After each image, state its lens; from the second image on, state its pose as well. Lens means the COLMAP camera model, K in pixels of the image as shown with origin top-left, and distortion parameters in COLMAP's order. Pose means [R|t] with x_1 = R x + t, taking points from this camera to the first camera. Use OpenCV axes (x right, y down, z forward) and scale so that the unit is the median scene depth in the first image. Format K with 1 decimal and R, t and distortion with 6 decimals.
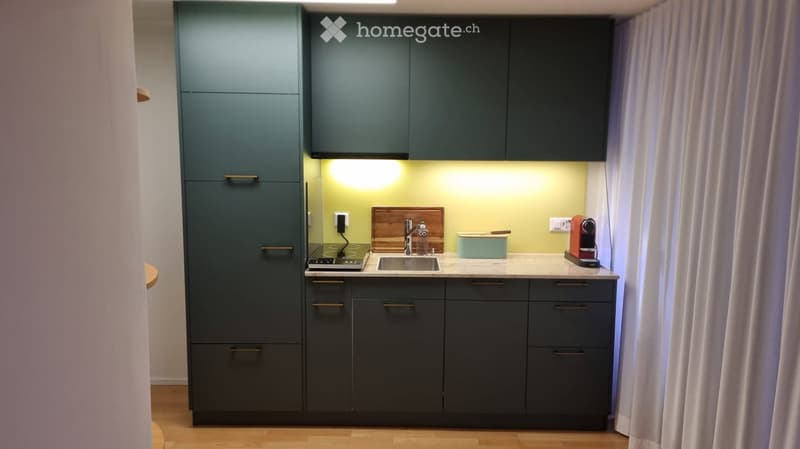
lens RADIAL K [[602.7, 0, 400.0], [0, 602.7, 224.5], [0, 0, 1]] dist [0.070380, -0.001539]
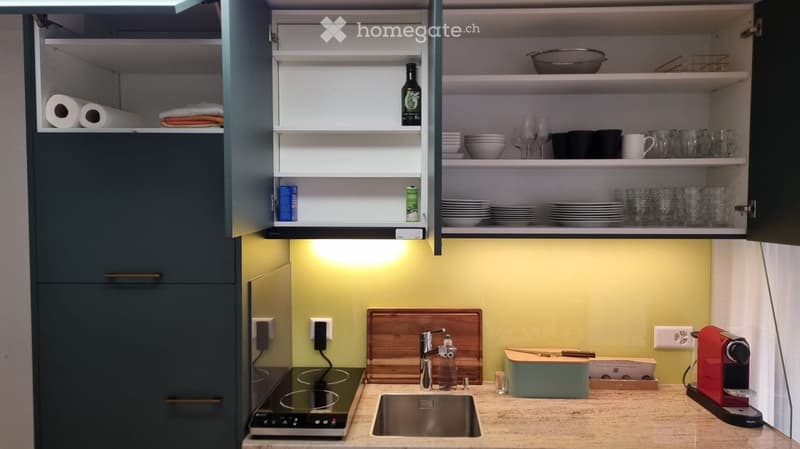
lens RADIAL K [[602.7, 0, 400.0], [0, 602.7, 224.5], [0, 0, 1]] dist [0.070380, -0.001539]
pose [[0.999495, -0.012289, -0.029305, 0.007390], [0.009680, 0.996112, -0.087562, -0.062823], [0.030267, 0.087234, 0.995728, 0.360072]]
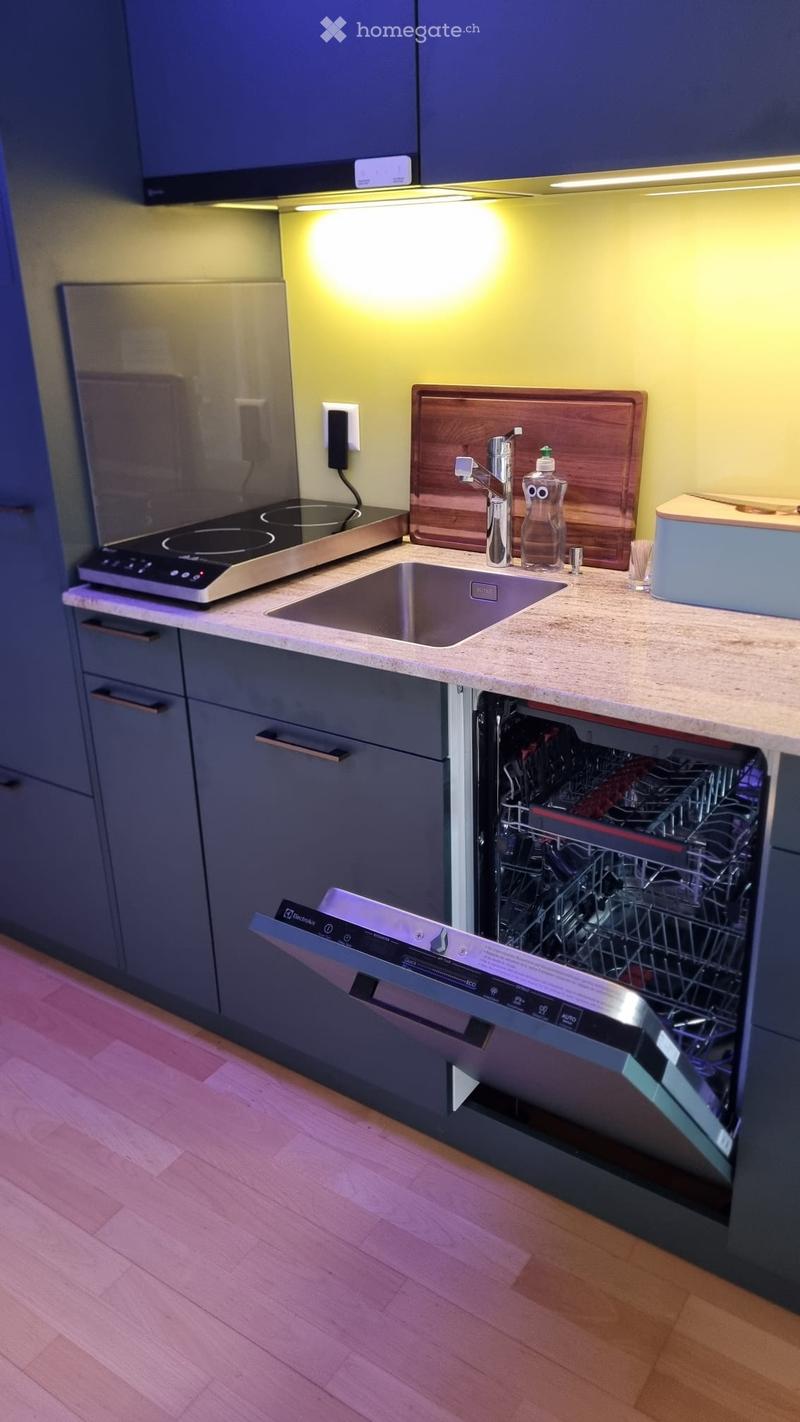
lens RADIAL K [[1071.3, 0, 400.0], [0, 1071.3, 711.0], [0, 0, 1]] dist [0.070380, -0.001539]
pose [[0.837232, 0.178599, -0.516861, 0.255370], [-0.044043, 0.964116, 0.261803, -0.013487], [0.545072, -0.196426, 0.815054, 0.535234]]
